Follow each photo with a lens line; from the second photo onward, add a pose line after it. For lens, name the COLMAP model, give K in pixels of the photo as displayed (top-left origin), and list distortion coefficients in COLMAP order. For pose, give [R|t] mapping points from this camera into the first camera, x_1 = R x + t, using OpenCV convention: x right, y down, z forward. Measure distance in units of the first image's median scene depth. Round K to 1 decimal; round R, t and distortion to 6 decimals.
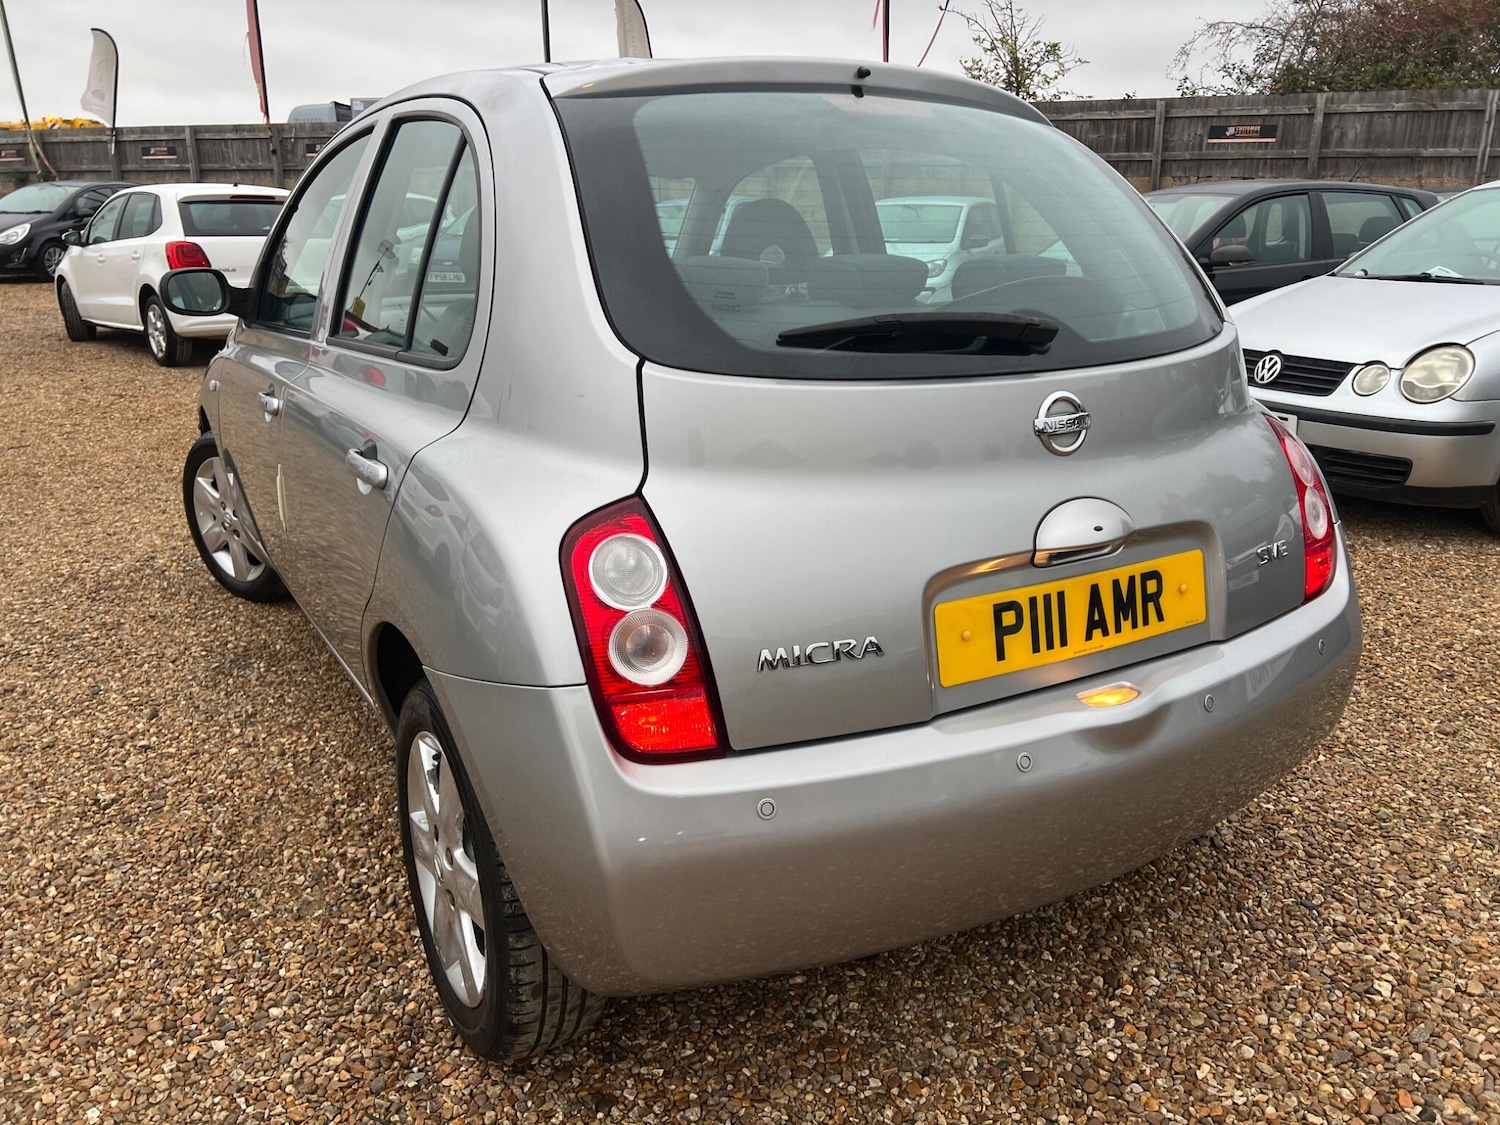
lens RADIAL K [[1125.0, 0, 761.0], [0, 1125.0, 545.6], [0, 0, 1]] dist [0.066094, -0.075168]
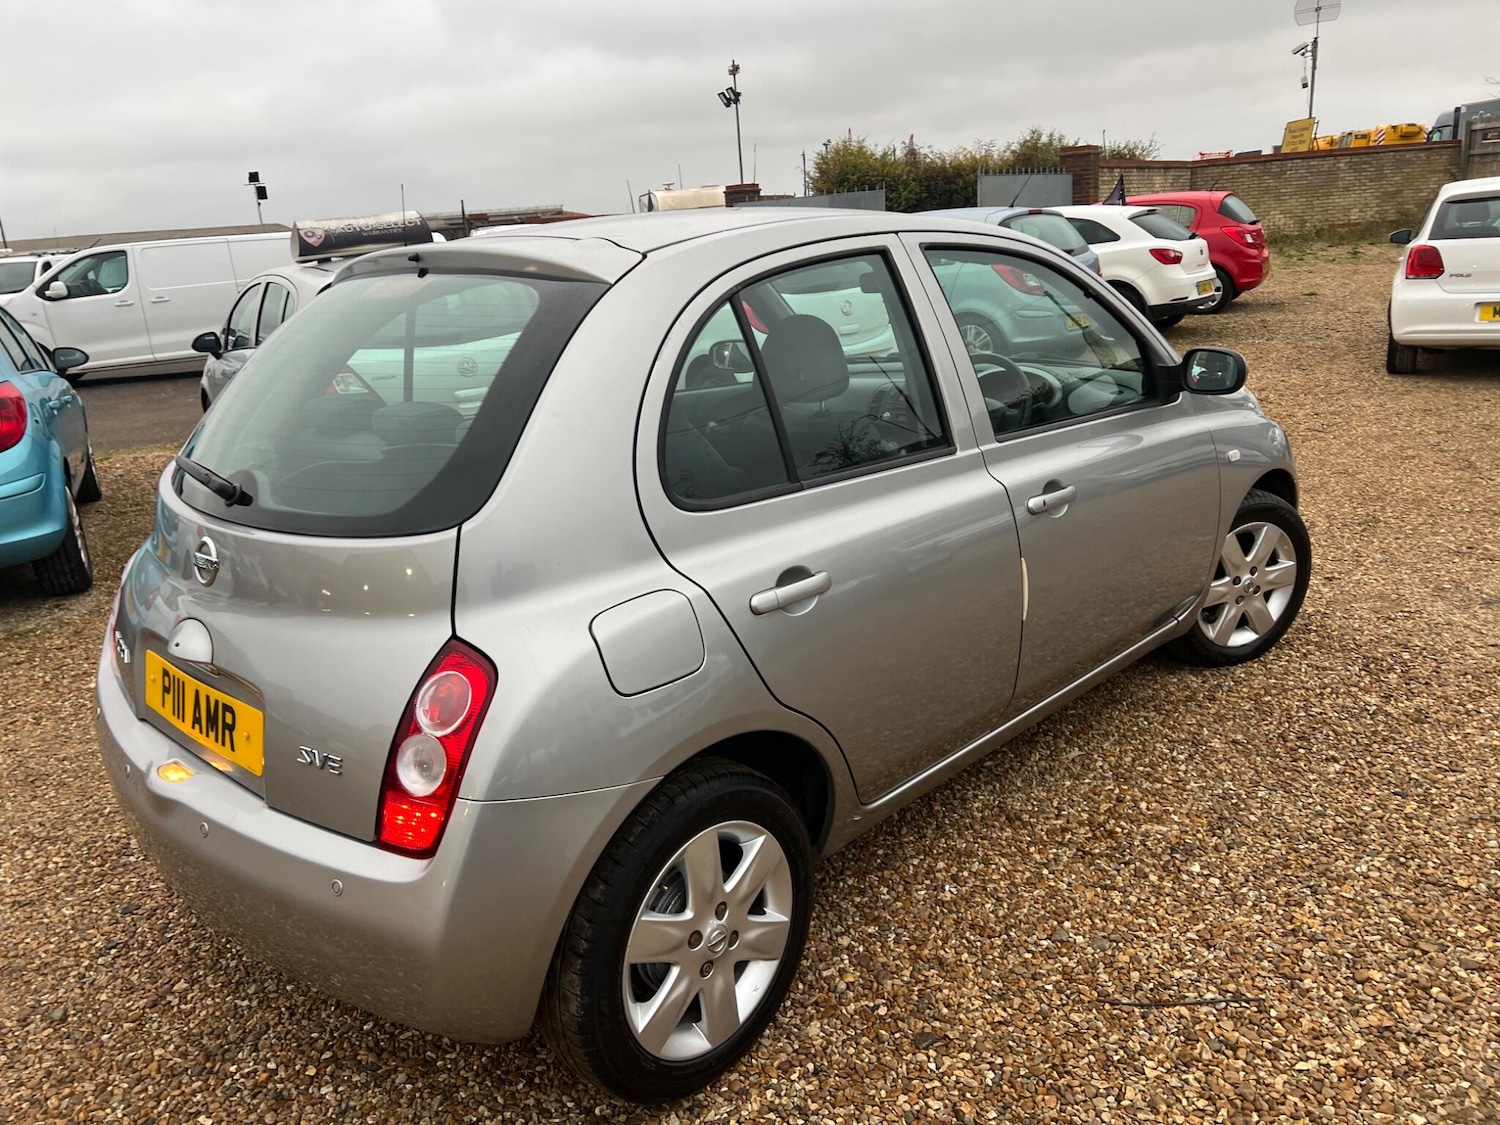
lens RADIAL K [[1125.0, 0, 736.8], [0, 1125.0, 556.7], [0, 0, 1]] dist [0.066094, -0.075168]
pose [[0.259583, 0.246897, -0.933627, 1.426825], [-0.204080, 0.958958, 0.196854, -0.430135], [0.943911, 0.139434, 0.299316, 1.033287]]
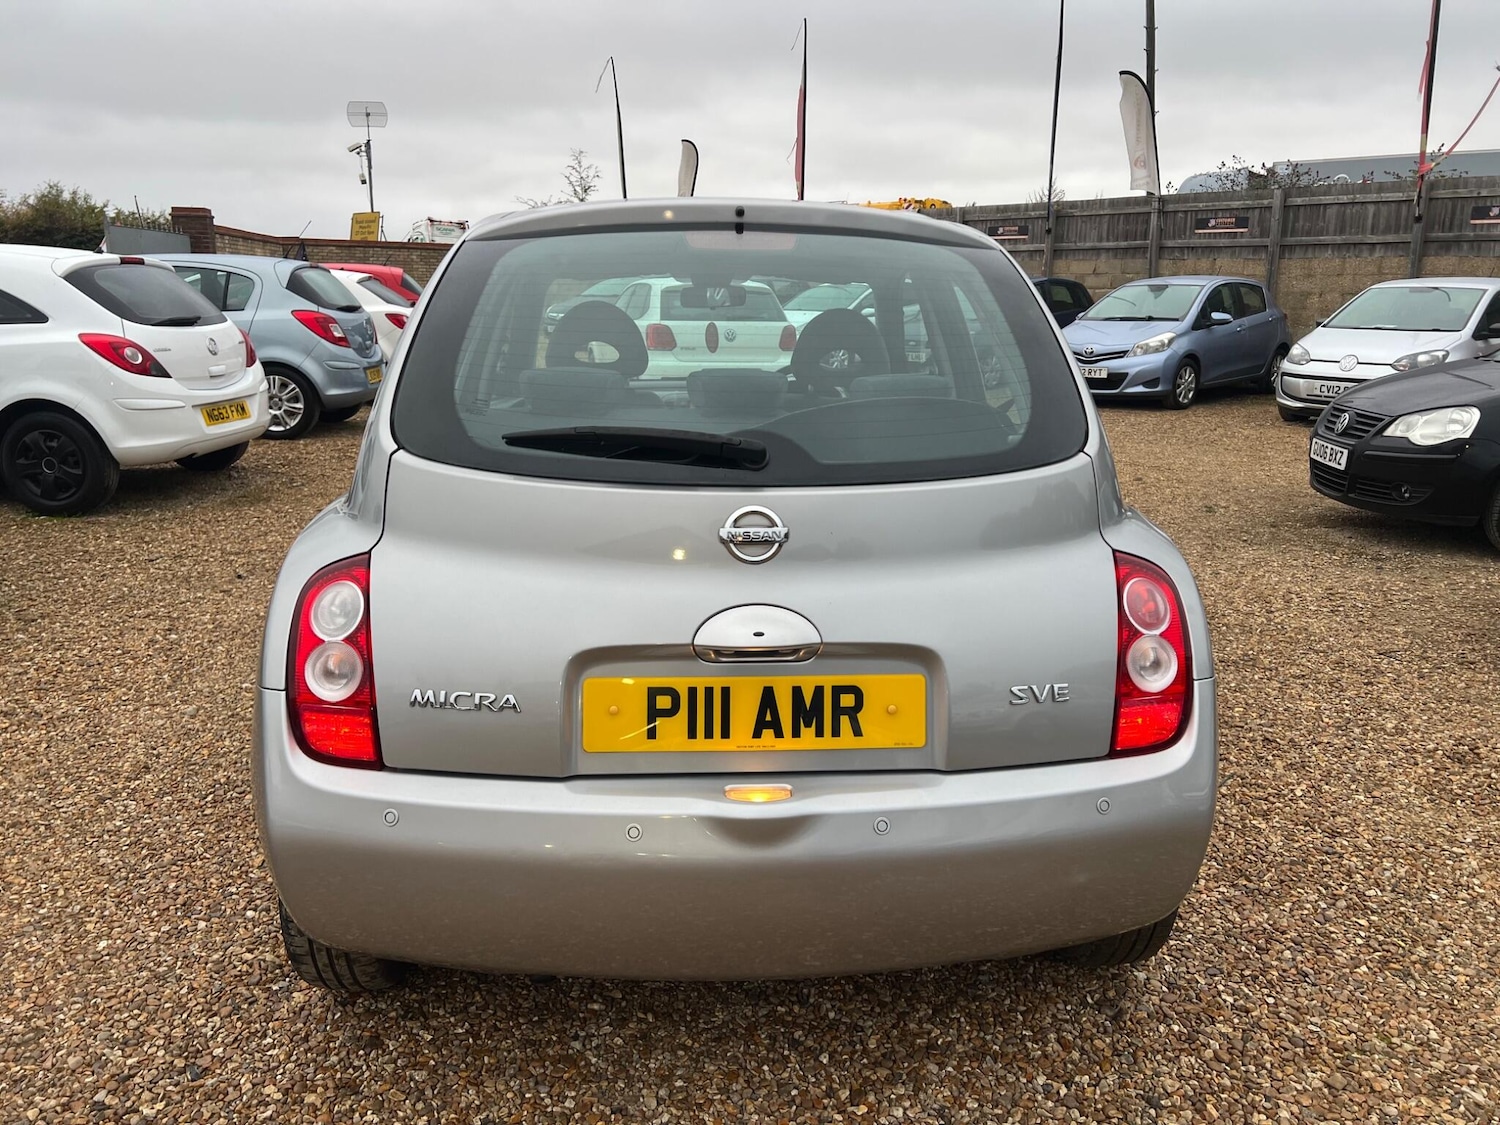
lens RADIAL K [[1125.0, 0, 761.5], [0, 1125.0, 532.2], [0, 0, 1]] dist [0.066094, -0.075168]
pose [[0.891687, 0.103628, -0.440631, 0.657122], [-0.135582, 0.989894, -0.041569, -0.057745], [0.431870, 0.096808, 0.896725, 0.023876]]
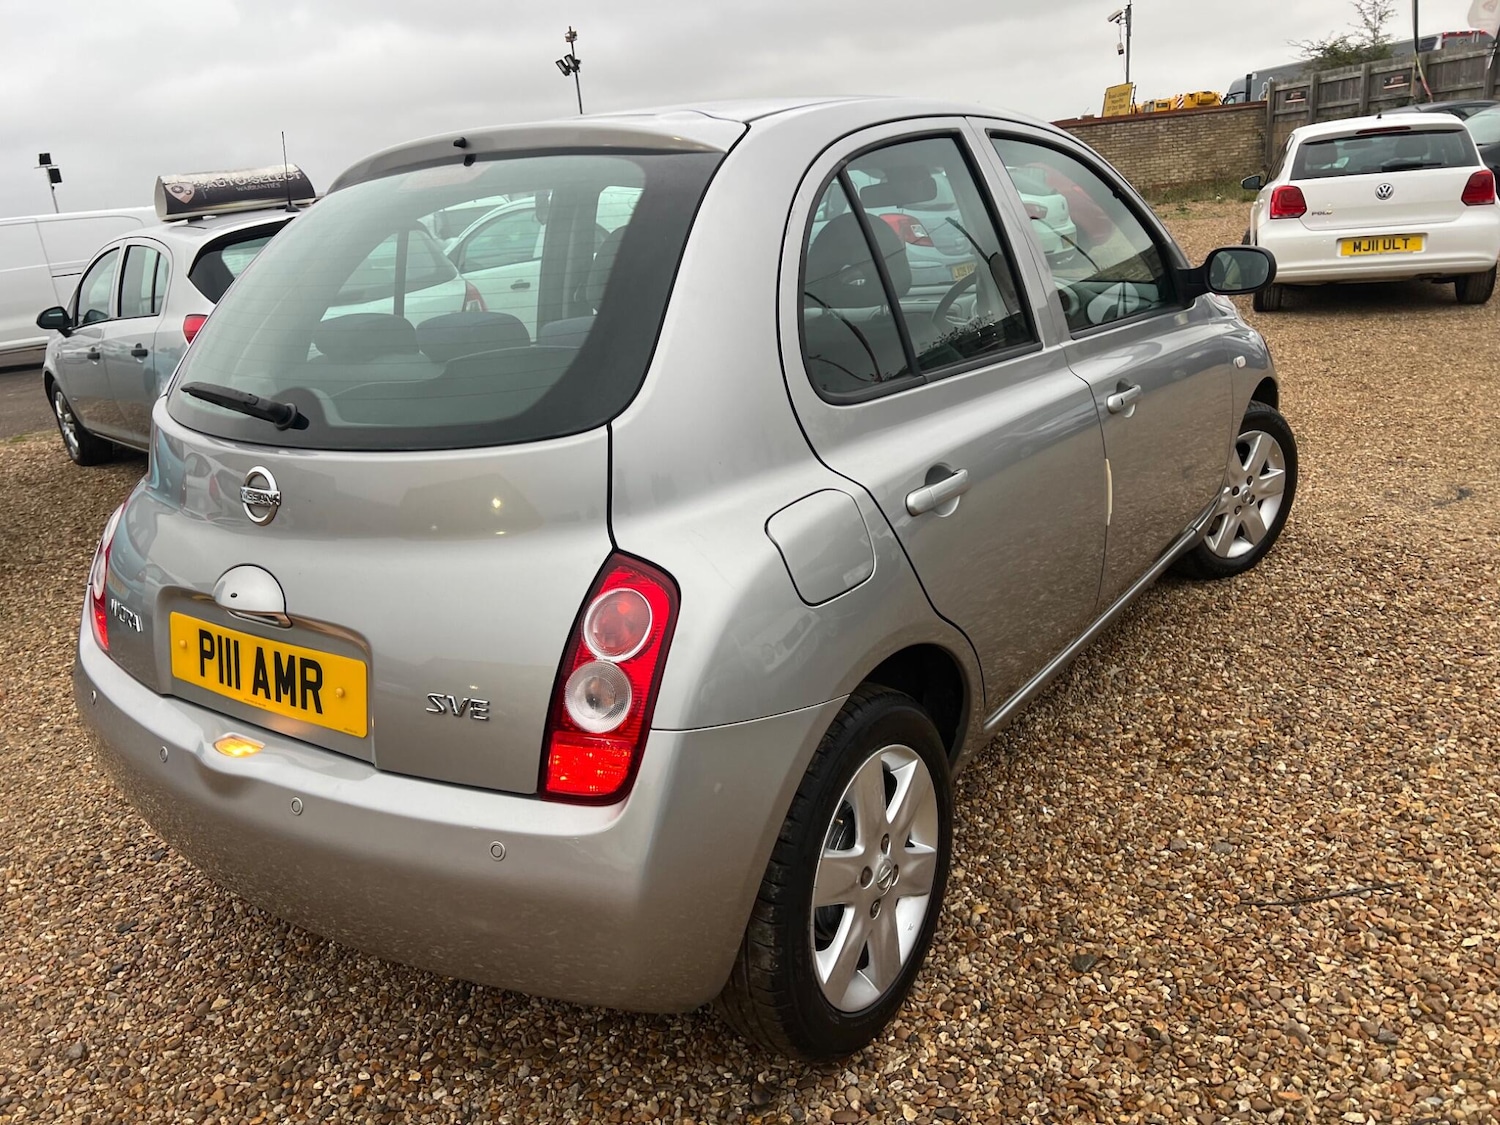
lens RADIAL K [[1125.0, 0, 737.8], [0, 1125.0, 554.3], [0, 0, 1]] dist [0.066094, -0.075168]
pose [[0.397364, 0.239825, -0.885769, 1.255712], [-0.168882, 0.967871, 0.186292, -0.294085], [0.901987, 0.075565, 0.425099, 0.833834]]
